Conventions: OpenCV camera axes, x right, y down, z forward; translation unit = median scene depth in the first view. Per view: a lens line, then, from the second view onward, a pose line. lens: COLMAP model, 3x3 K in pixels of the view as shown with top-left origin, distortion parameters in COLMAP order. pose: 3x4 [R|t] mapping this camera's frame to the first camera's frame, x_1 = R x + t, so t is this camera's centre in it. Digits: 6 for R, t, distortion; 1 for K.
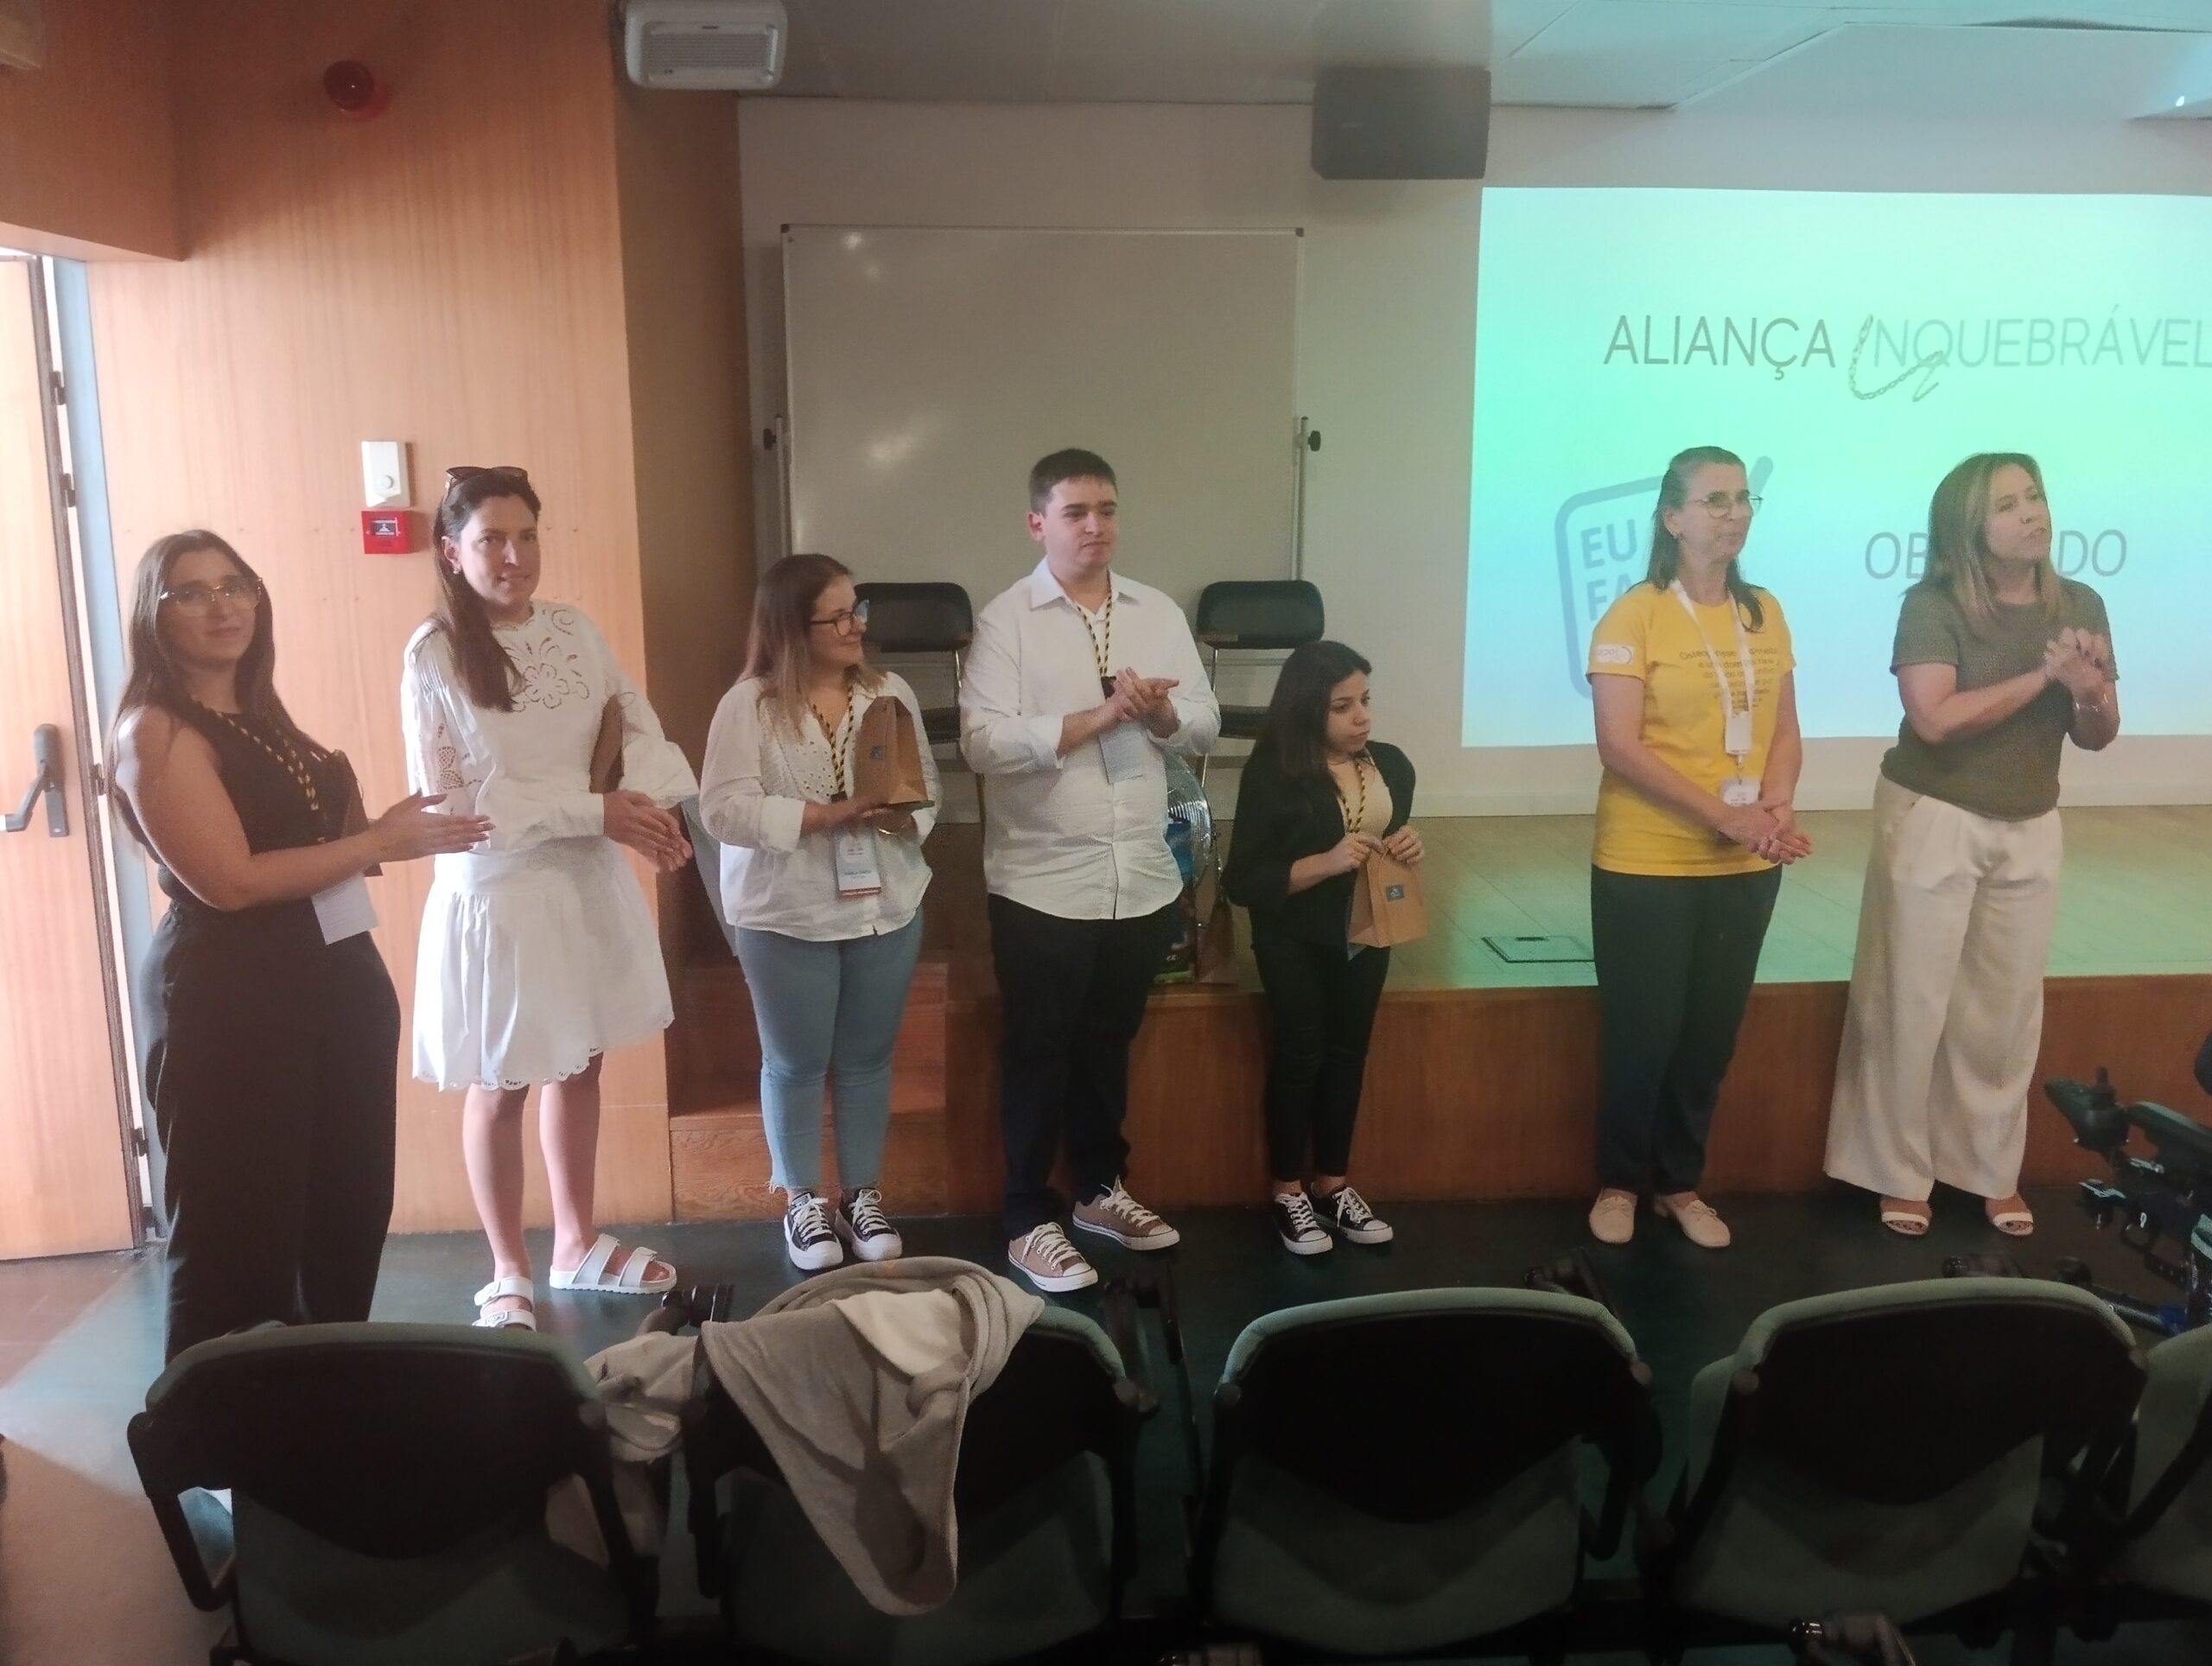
lens RADIAL K [[1812.1, 0, 1116.8], [0, 1812.1, 809.7], [0, 0, 1]] dist [0.075923, -0.146226]
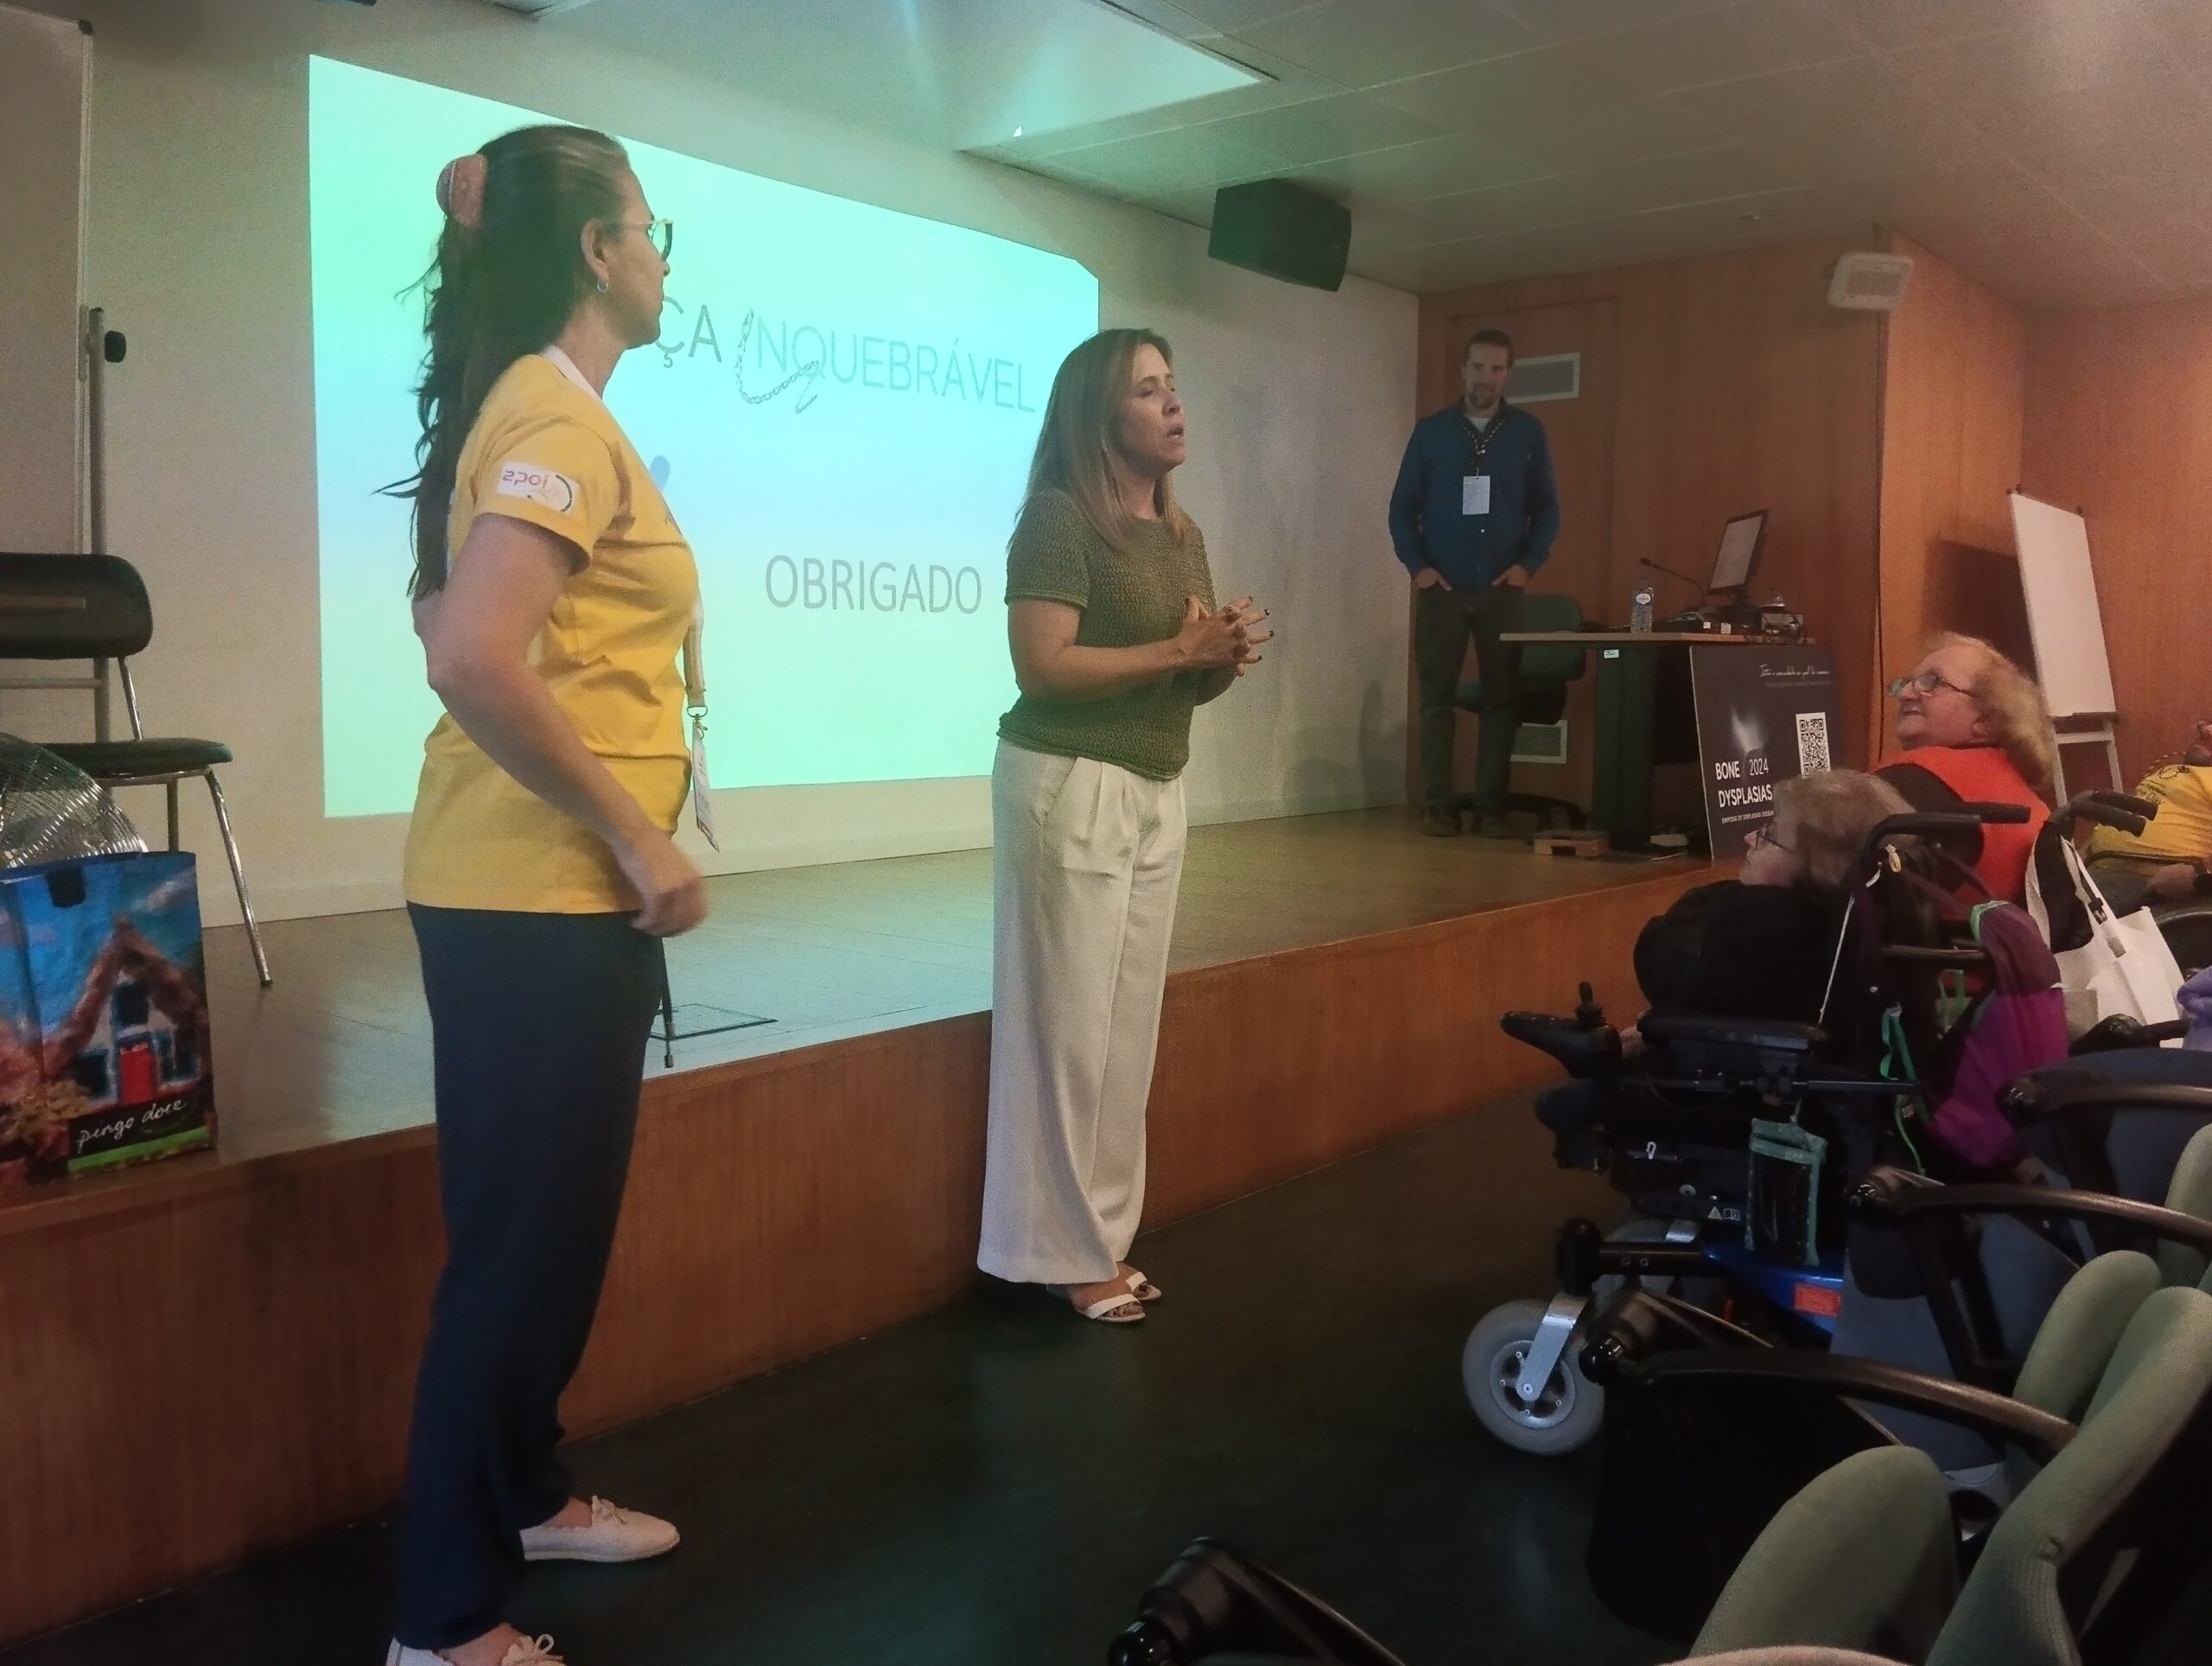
lens RADIAL K [[1812.1, 0, 1119.4], [0, 1812.1, 809.4], [0, 0, 1]] dist [0.075923, -0.146226]
pose [[0.694624, -0.048906, 0.717709, -0.169808], [0.124576, 0.990791, -0.053054, 0.060669], [-0.708505, 0.126261, 0.694319, 0.429141]]
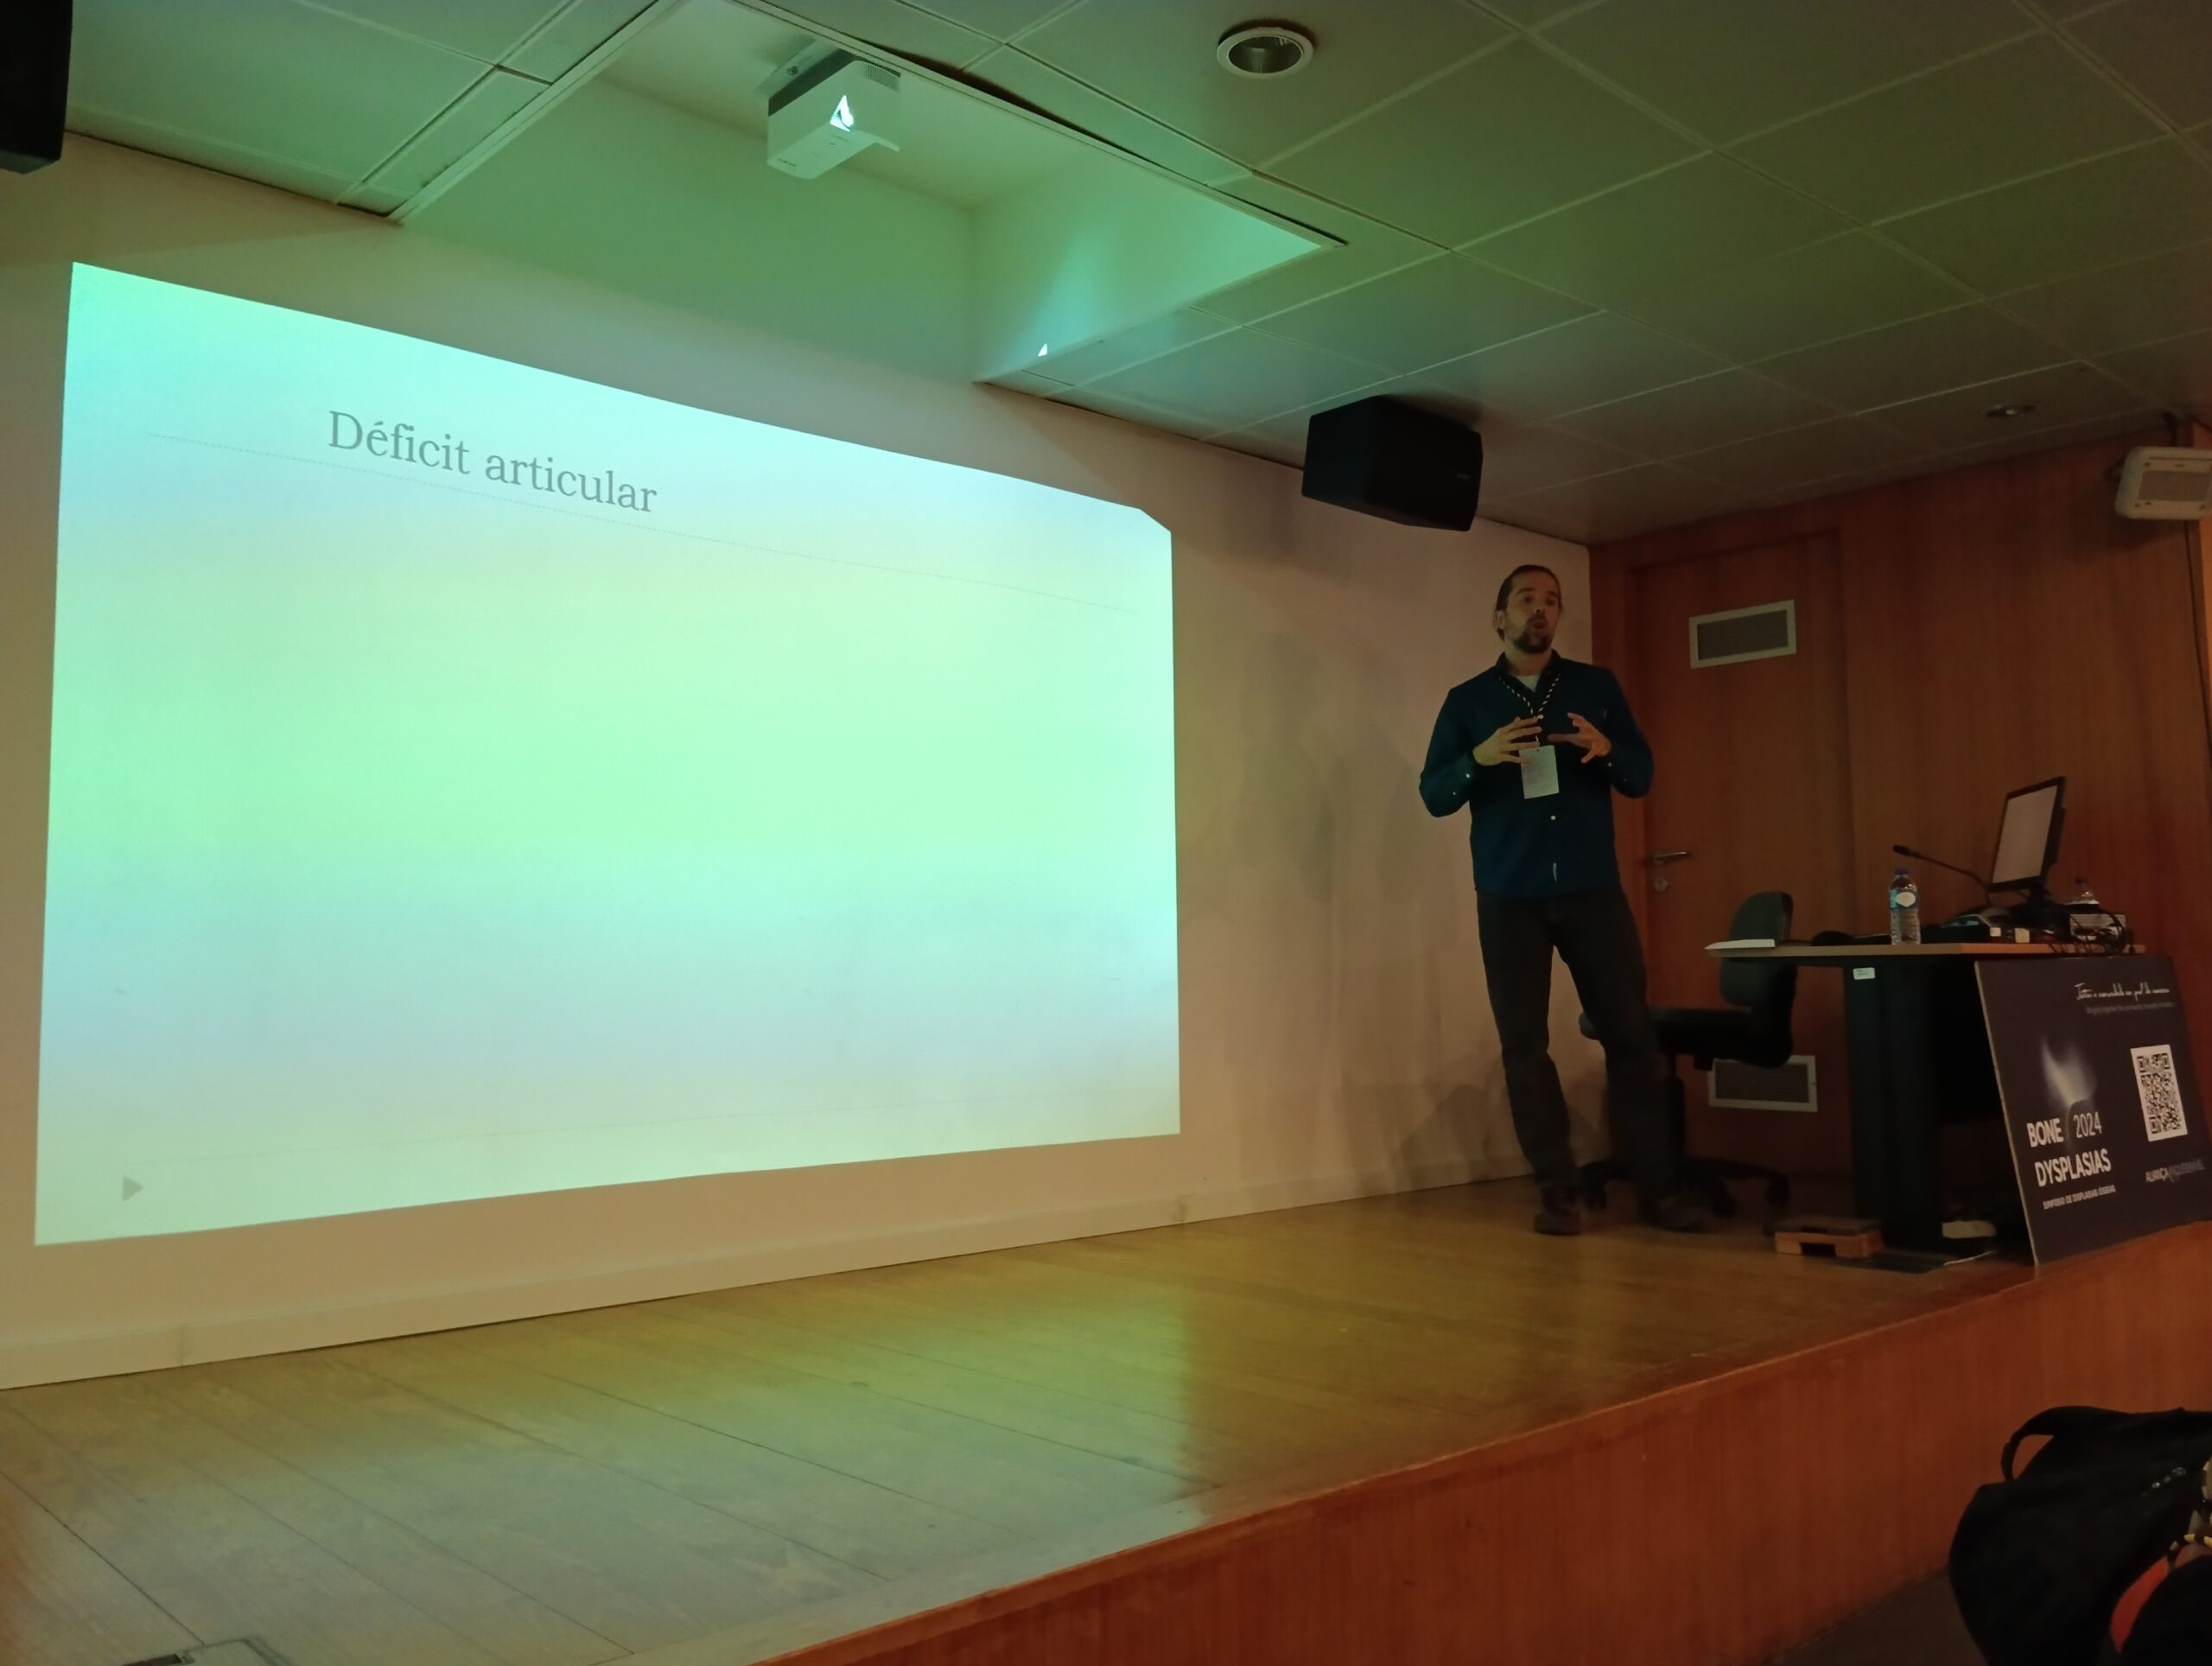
lens RADIAL K [[1812.1, 0, 1122.1], [0, 1812.1, 819.6], [0, 0, 1]] dist [0.075923, -0.146226]
pose [[0.780055, 0.046745, 0.623962, 0.158008], [0.129929, 0.963368, -0.234606, 0.014764], [-0.612072, 0.264076, 0.745407, 0.596776]]
